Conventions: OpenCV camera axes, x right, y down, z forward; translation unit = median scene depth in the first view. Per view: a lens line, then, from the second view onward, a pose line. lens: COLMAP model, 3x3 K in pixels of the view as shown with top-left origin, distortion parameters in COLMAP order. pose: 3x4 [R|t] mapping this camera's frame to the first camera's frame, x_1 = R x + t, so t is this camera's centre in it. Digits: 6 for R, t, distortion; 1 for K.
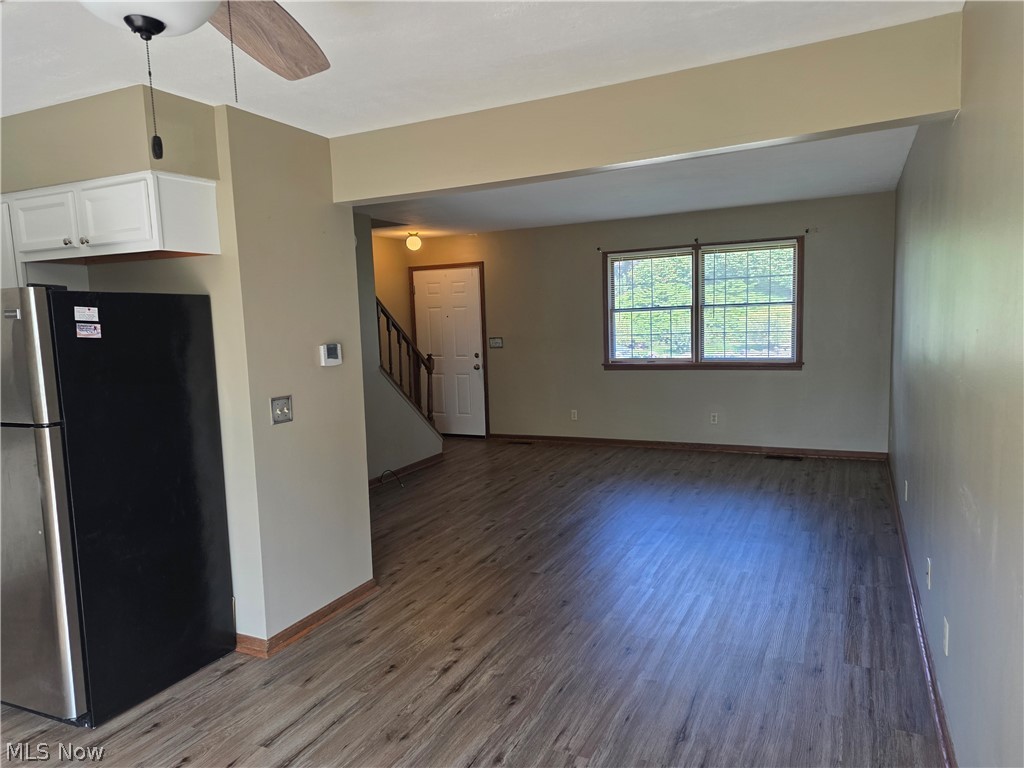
lens RADIAL K [[690.9, 0, 515.4], [0, 690.9, 386.9], [0, 0, 1]] dist [0.023891, -0.000083]
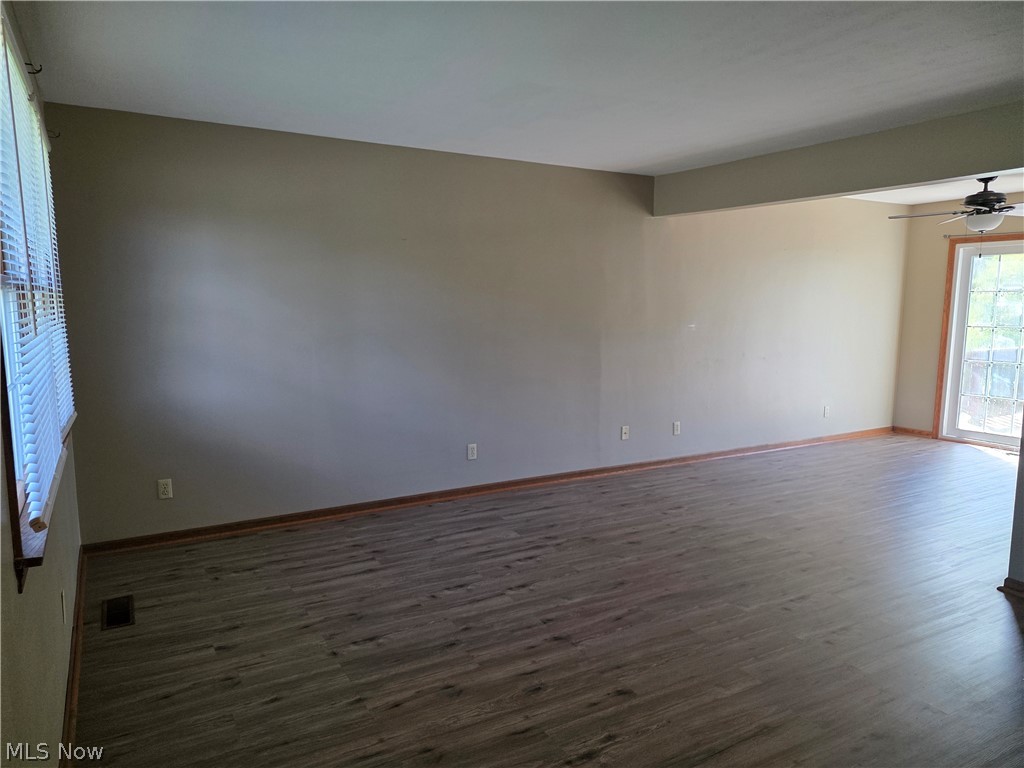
lens RADIAL K [[690.9, 0, 511.9], [0, 690.9, 387.0], [0, 0, 1]] dist [0.023891, -0.000083]
pose [[-0.831425, -0.032271, 0.554699, -0.055225], [0.092355, 0.976399, 0.195233, -0.066319], [-0.547908, 0.213551, -0.808822, 0.679460]]
